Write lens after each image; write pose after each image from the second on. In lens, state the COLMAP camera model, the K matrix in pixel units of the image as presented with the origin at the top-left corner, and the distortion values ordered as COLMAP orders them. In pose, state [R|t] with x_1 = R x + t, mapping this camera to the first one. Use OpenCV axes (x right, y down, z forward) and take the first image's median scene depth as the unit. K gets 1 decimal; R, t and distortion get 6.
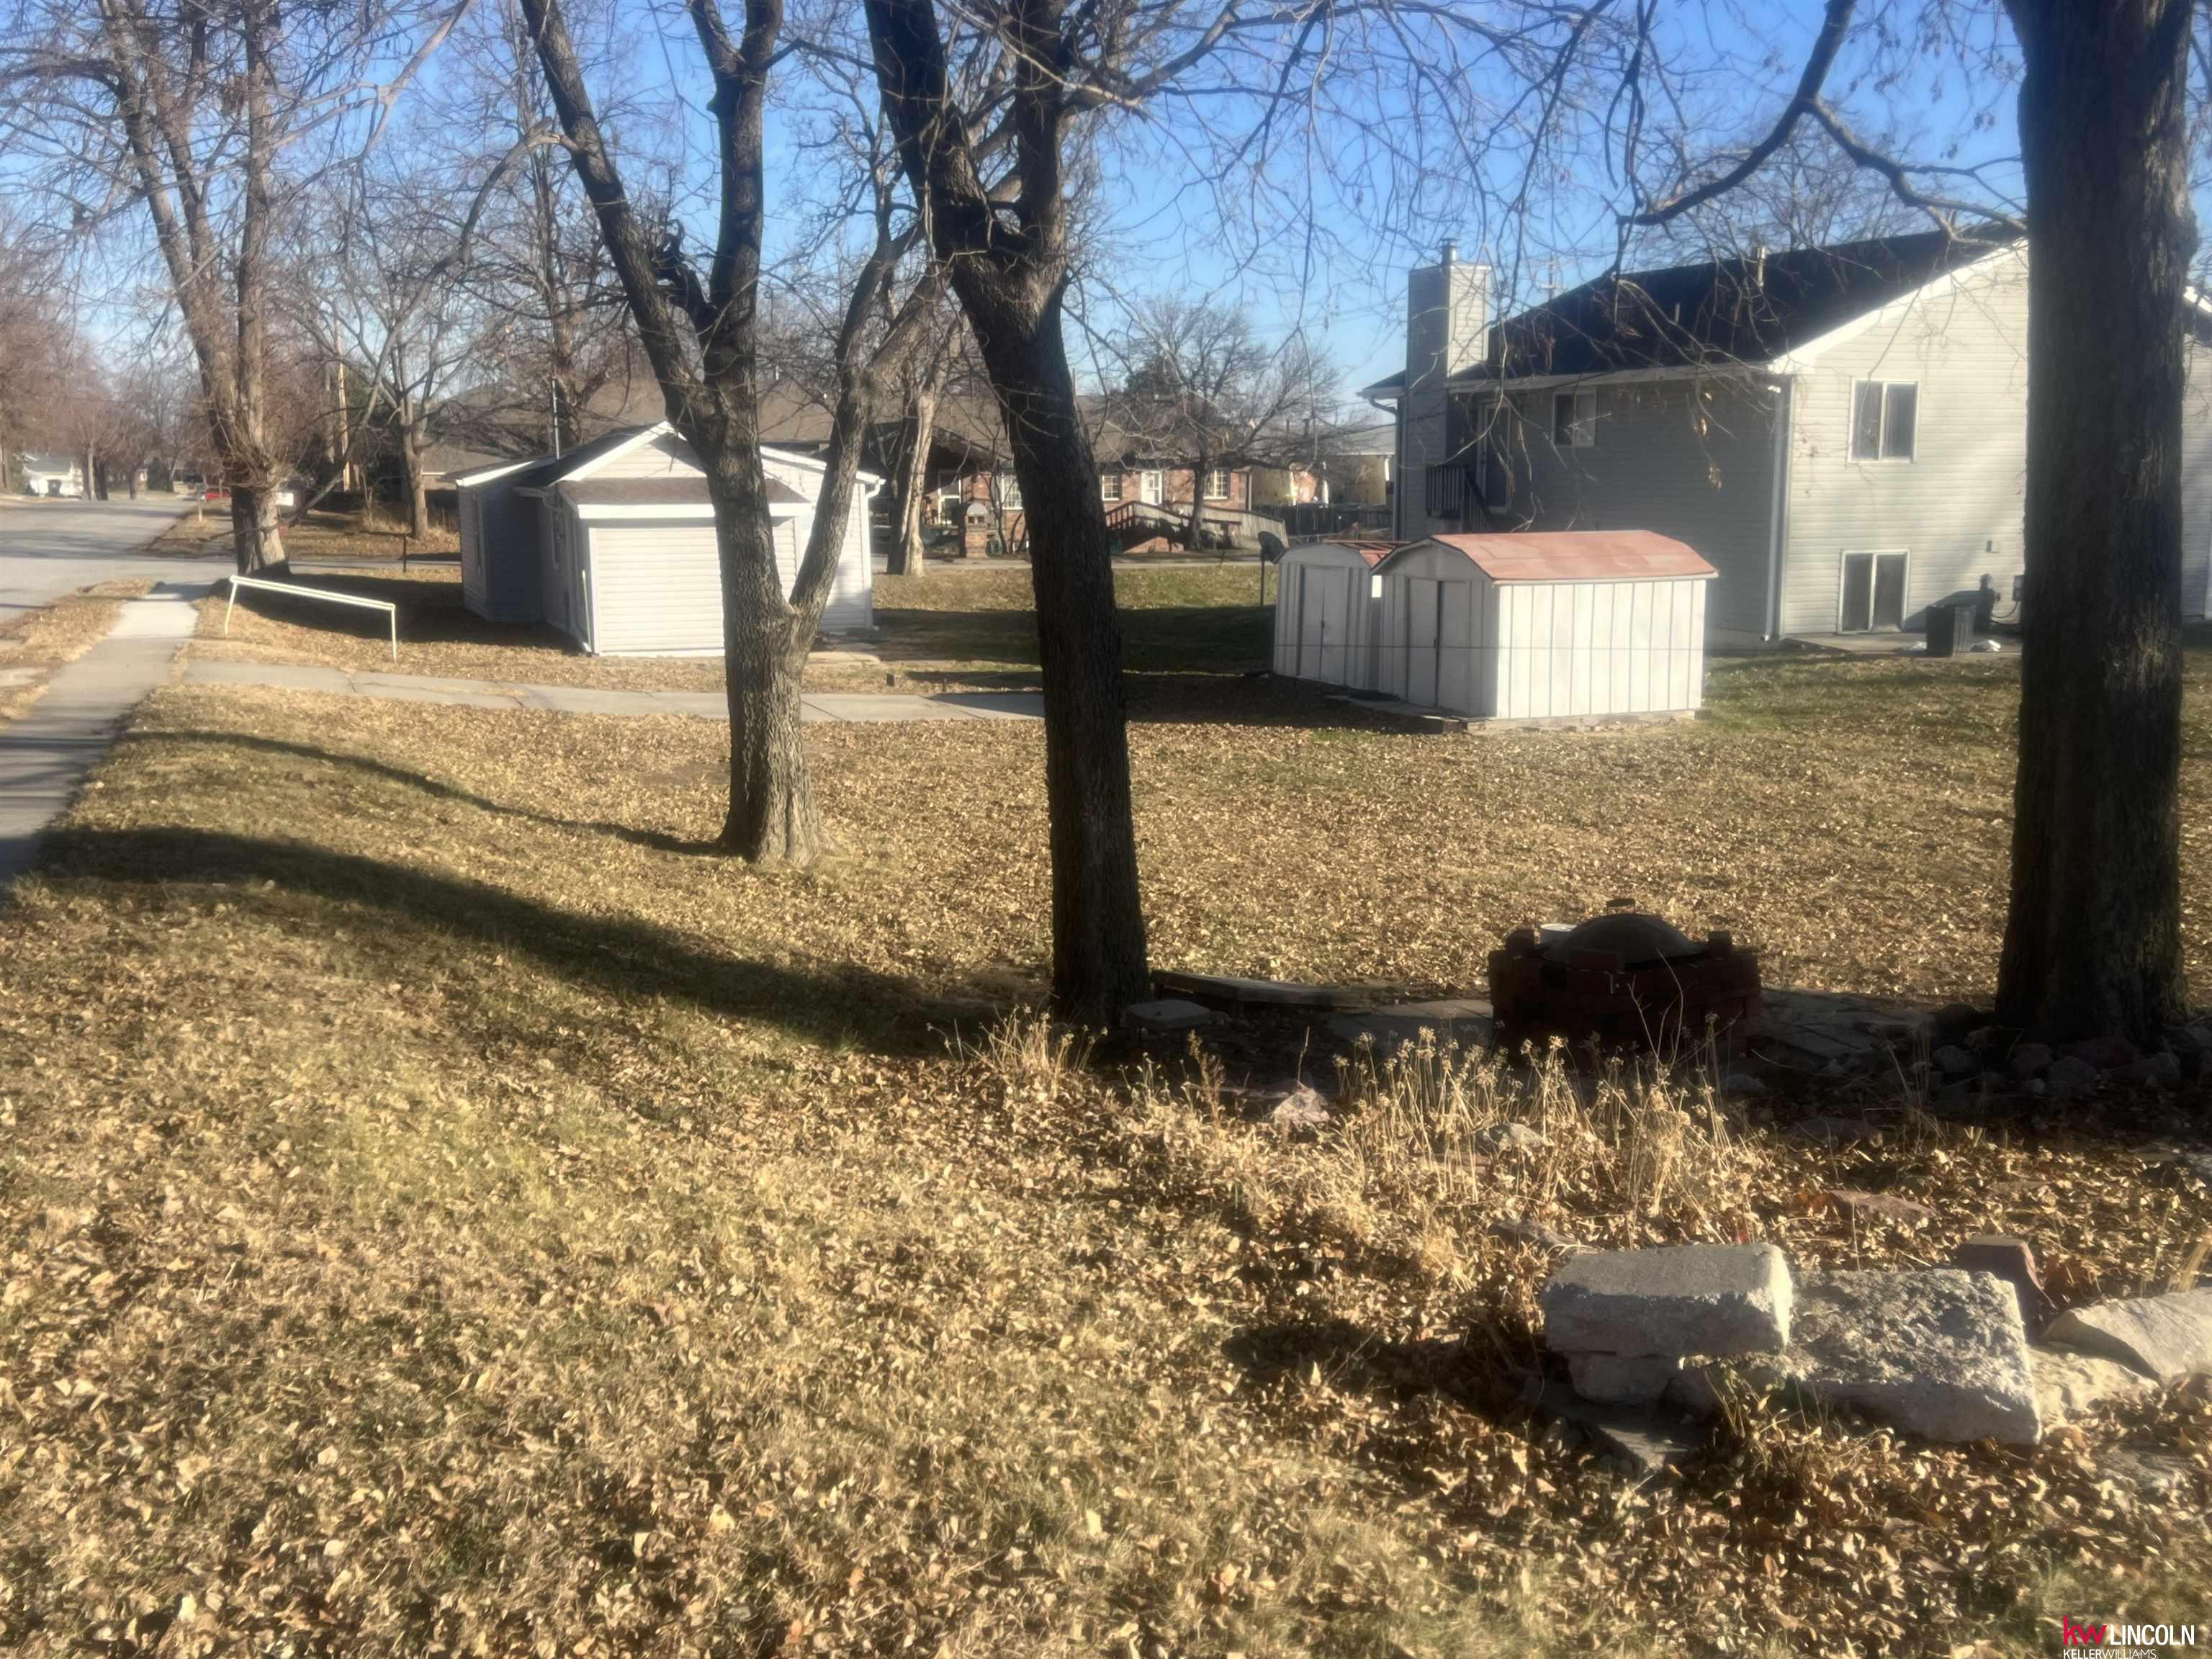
lens RADIAL K [[1743.5, 0, 1106.0], [0, 1743.5, 829.5], [0, 0, 1]] dist [0.010488, 0.002603]
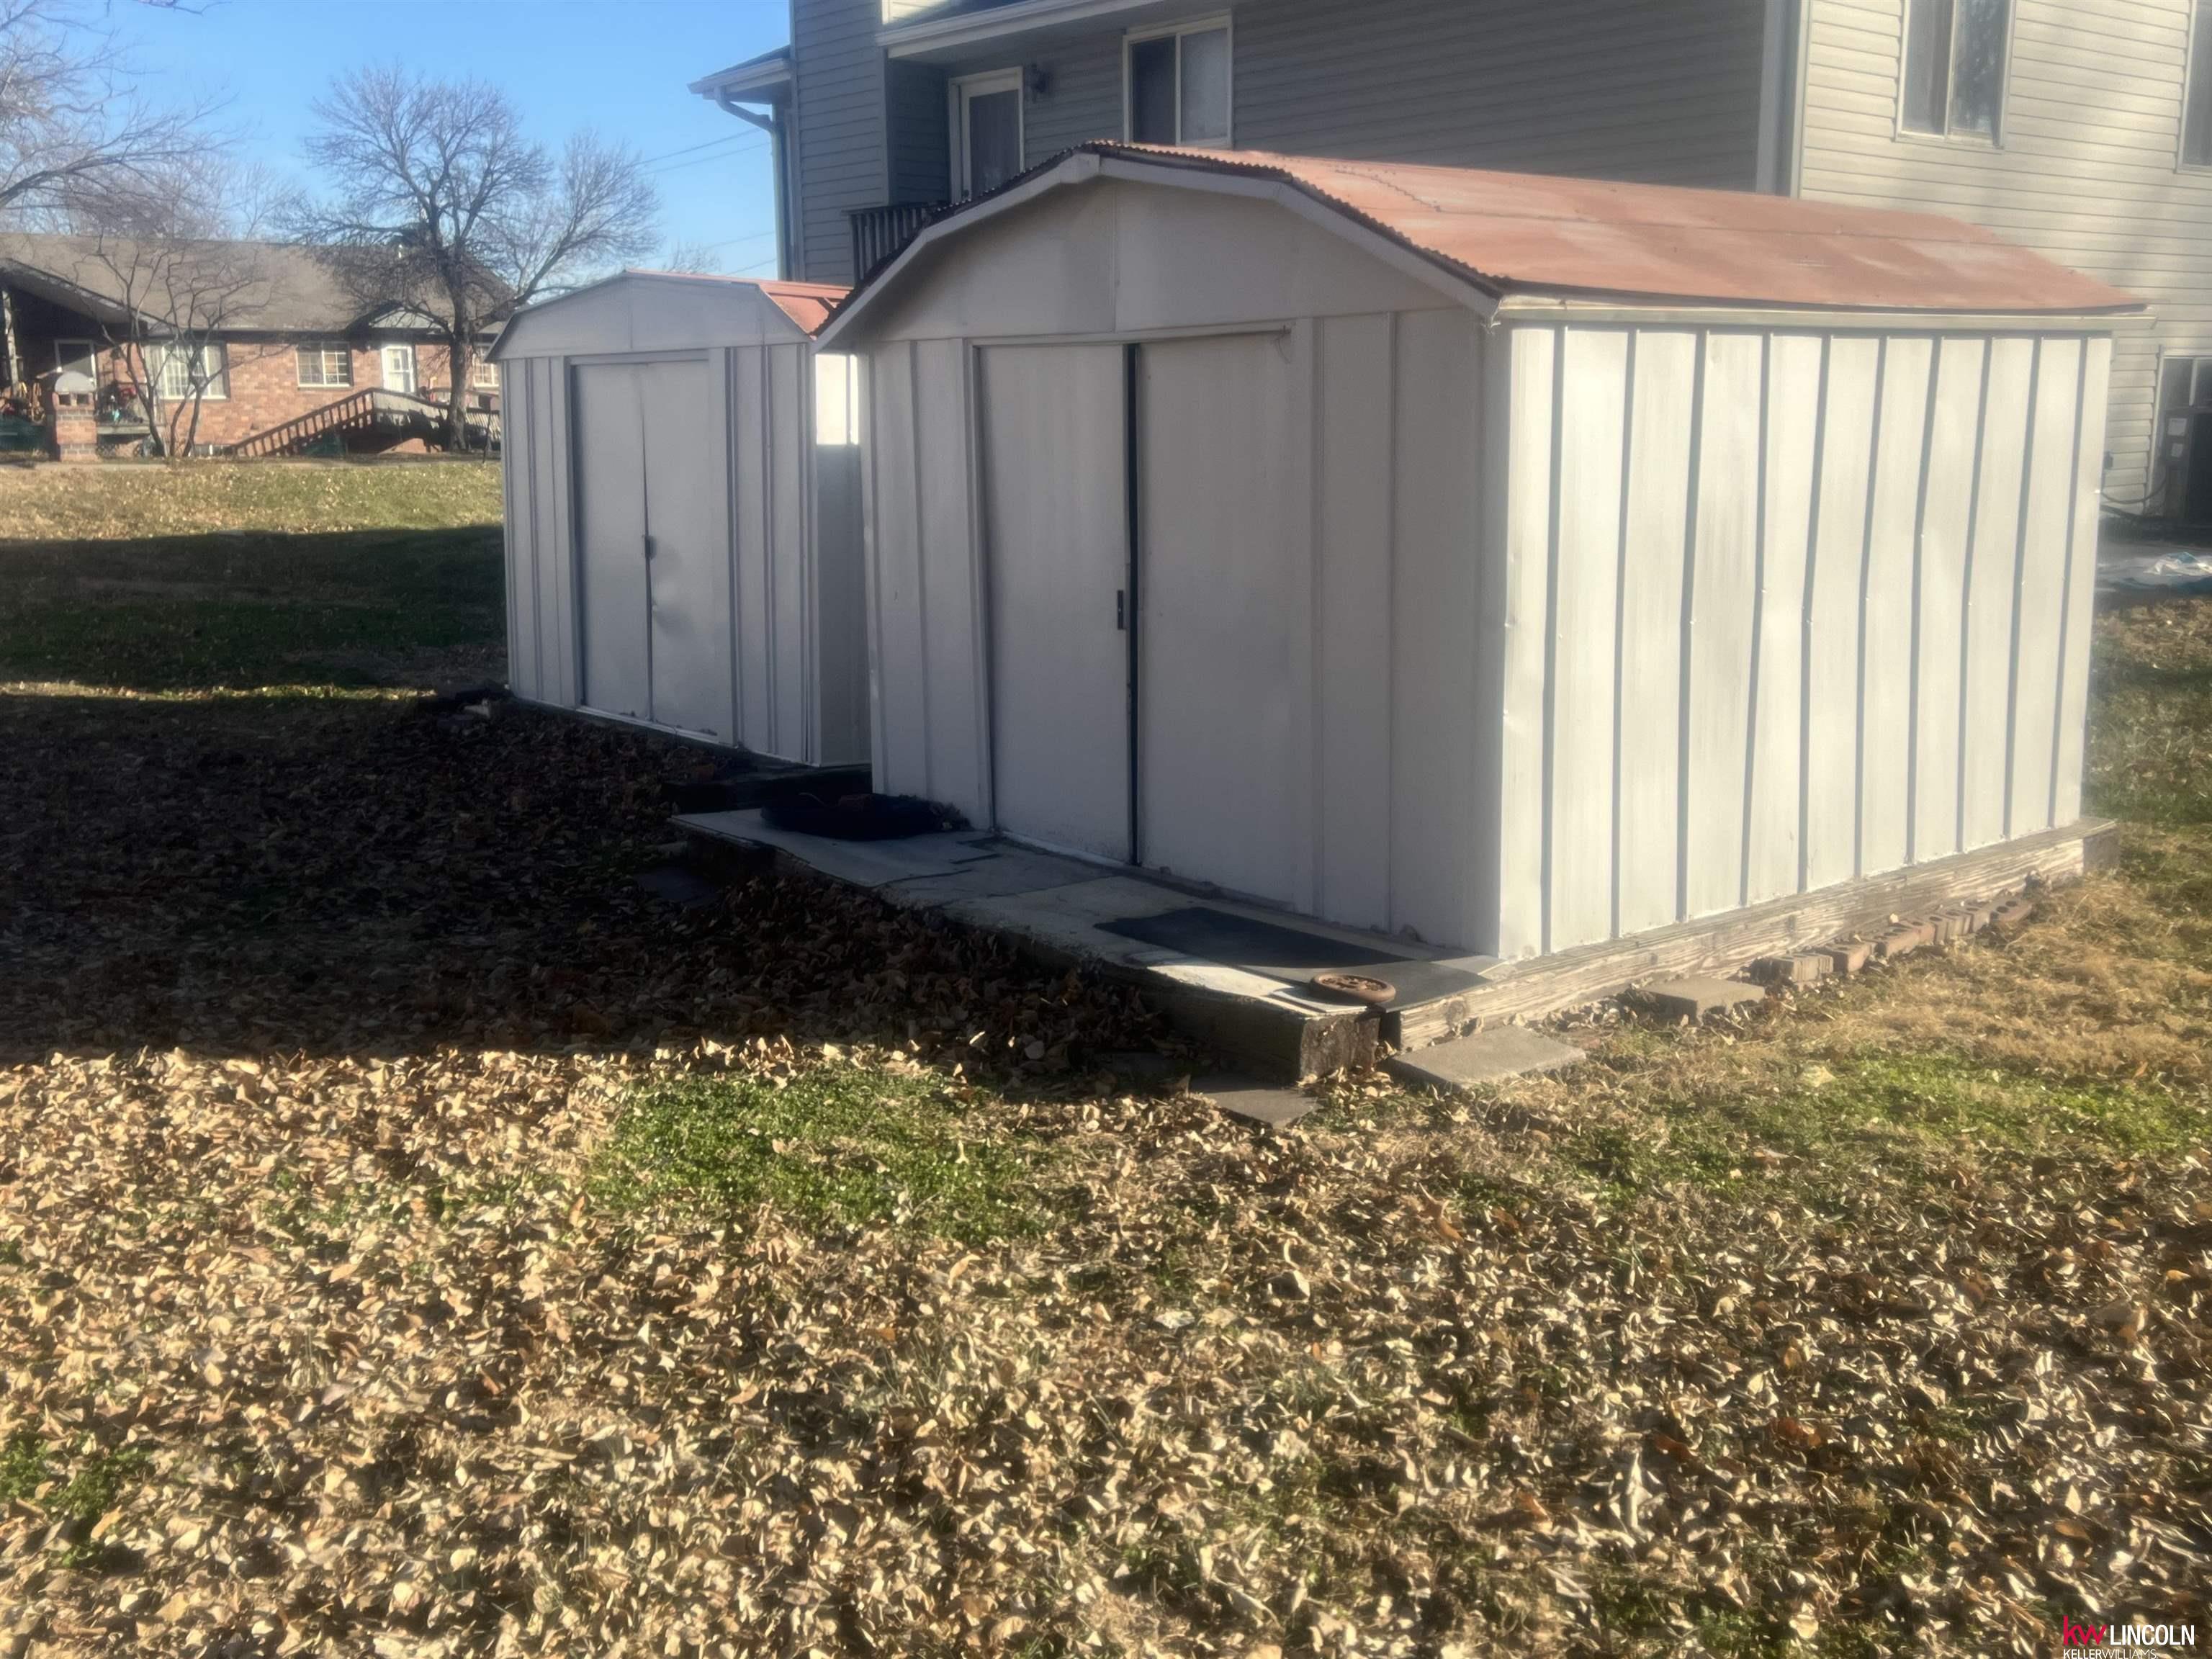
lens RADIAL K [[1743.5, 0, 1106.0], [0, 1743.5, 829.5], [0, 0, 1]] dist [0.010488, 0.002603]
pose [[0.932702, -0.077920, 0.352130, 0.045238], [0.064593, 0.996685, 0.049458, -0.040352], [-0.354816, -0.023385, 0.934644, 0.352433]]
